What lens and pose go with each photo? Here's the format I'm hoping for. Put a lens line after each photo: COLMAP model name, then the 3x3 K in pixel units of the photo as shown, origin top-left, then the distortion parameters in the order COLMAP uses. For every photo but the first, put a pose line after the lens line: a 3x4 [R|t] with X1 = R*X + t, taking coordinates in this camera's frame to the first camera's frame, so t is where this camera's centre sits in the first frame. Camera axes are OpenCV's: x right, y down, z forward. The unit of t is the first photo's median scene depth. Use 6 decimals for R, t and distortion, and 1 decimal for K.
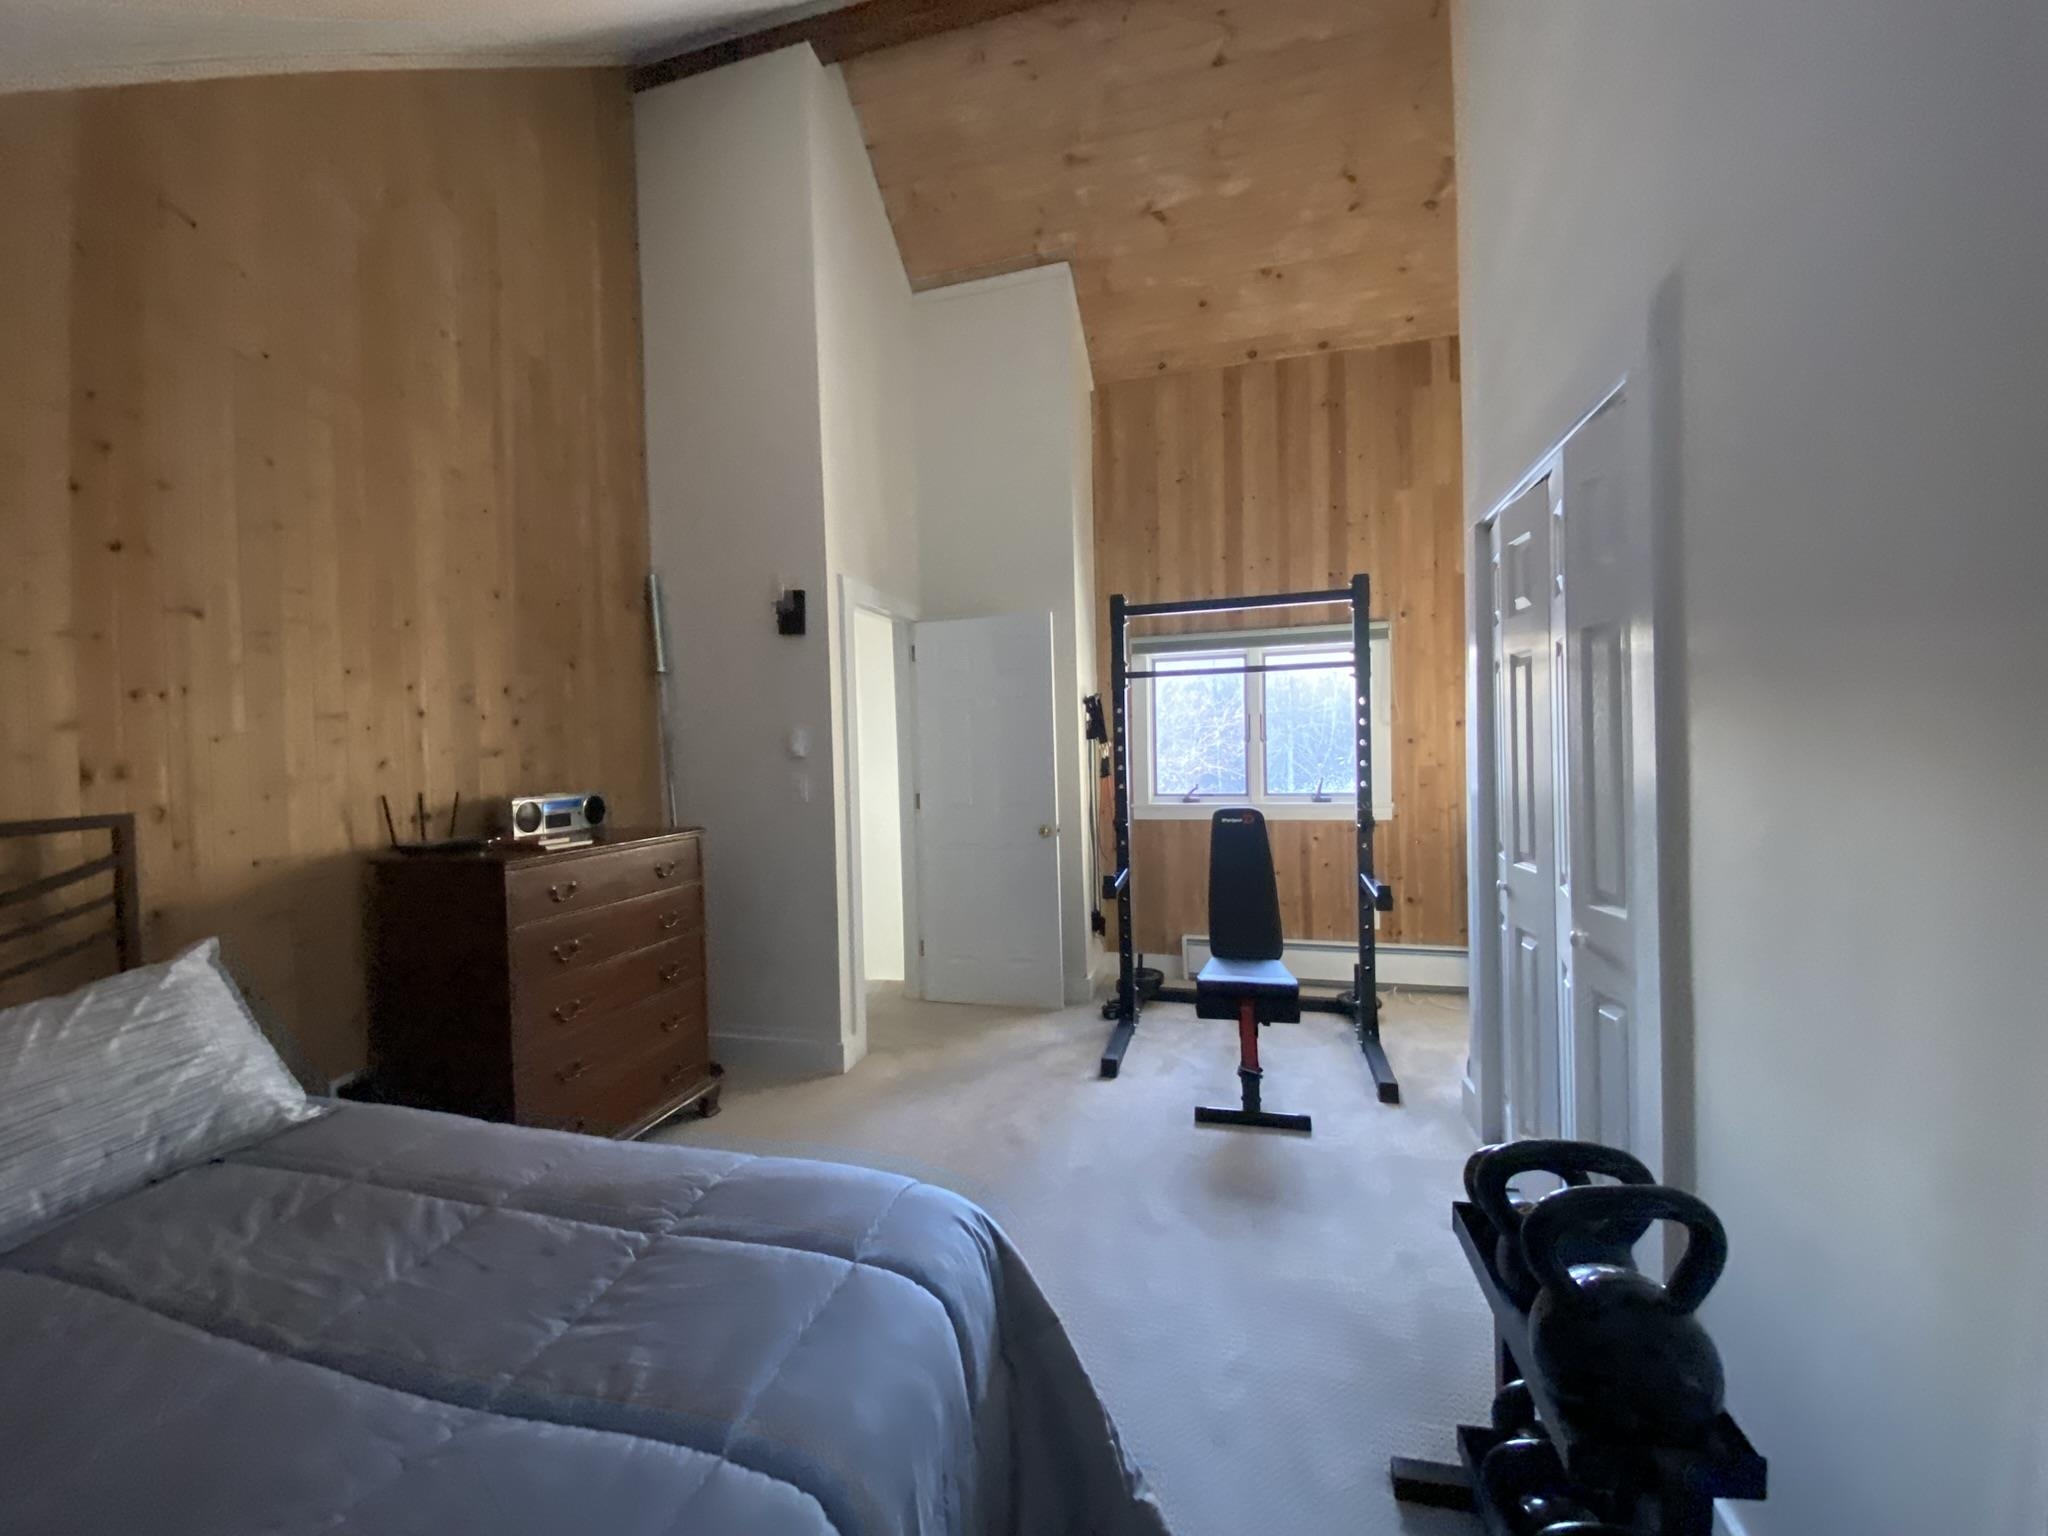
lens RADIAL K [[826.5, 0, 1018.6], [0, 826.5, 770.9], [0, 0, 1]] dist [0.036688, -0.033251]
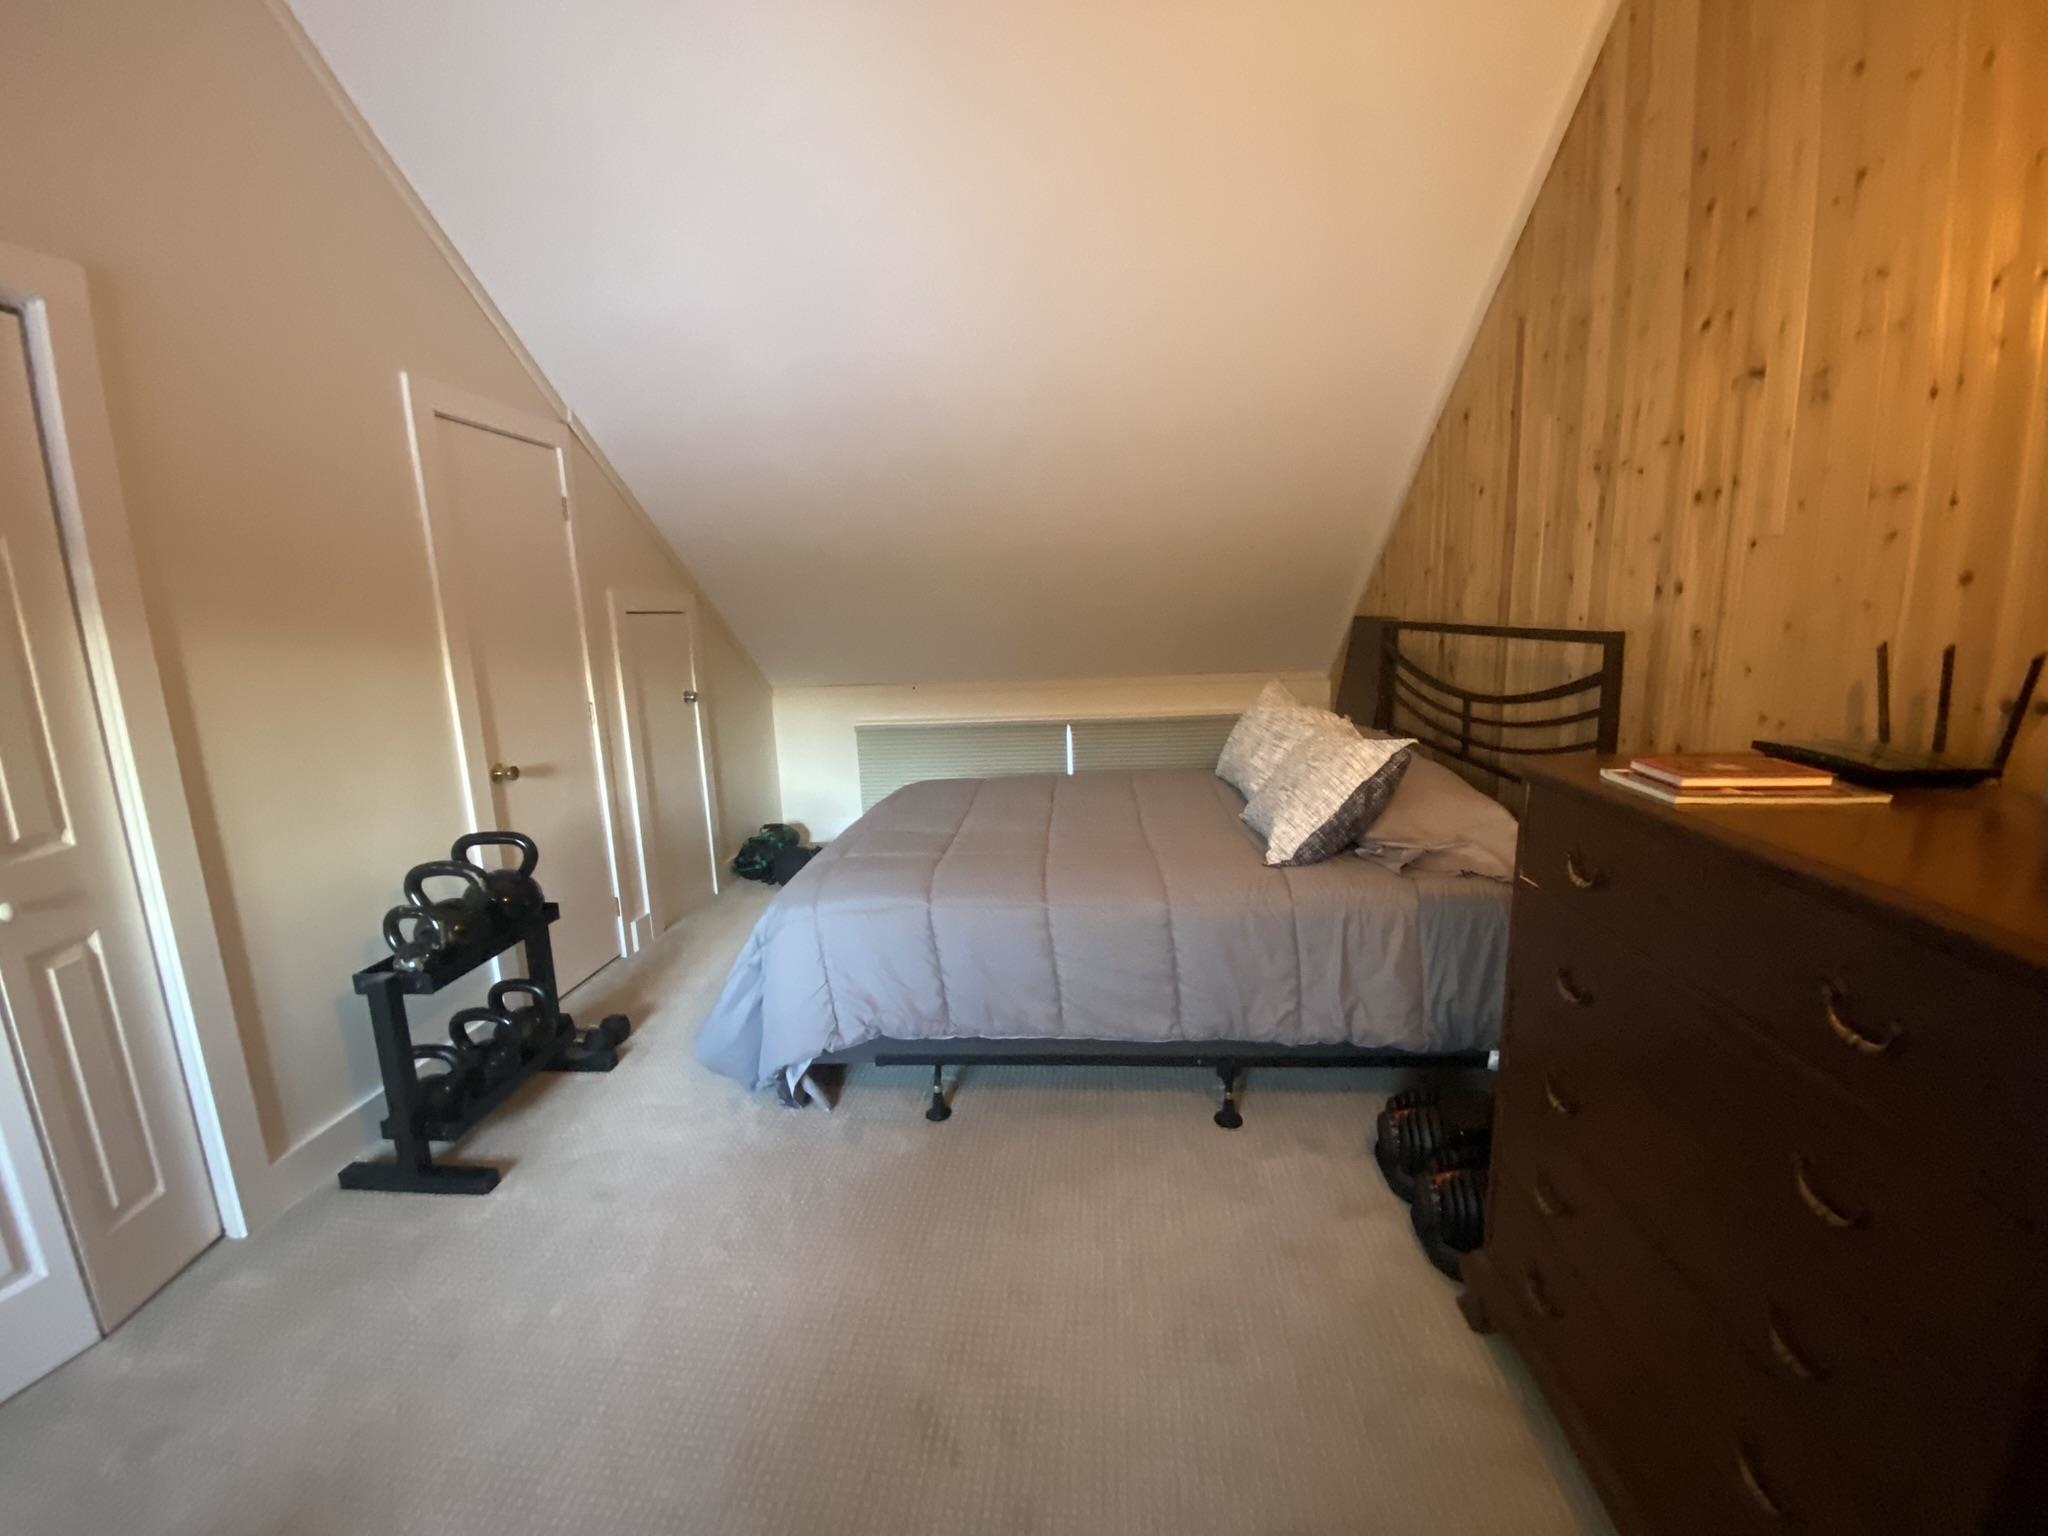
lens RADIAL K [[831.0, 0, 1026.4], [0, 831.0, 751.0], [0, 0, 1]] dist [0.024869, -0.026046]
pose [[-0.975034, 0.100517, -0.198002, -0.181365], [0.061293, 0.978867, 0.195096, -0.047772], [0.213428, 0.178089, -0.960590, 1.851087]]
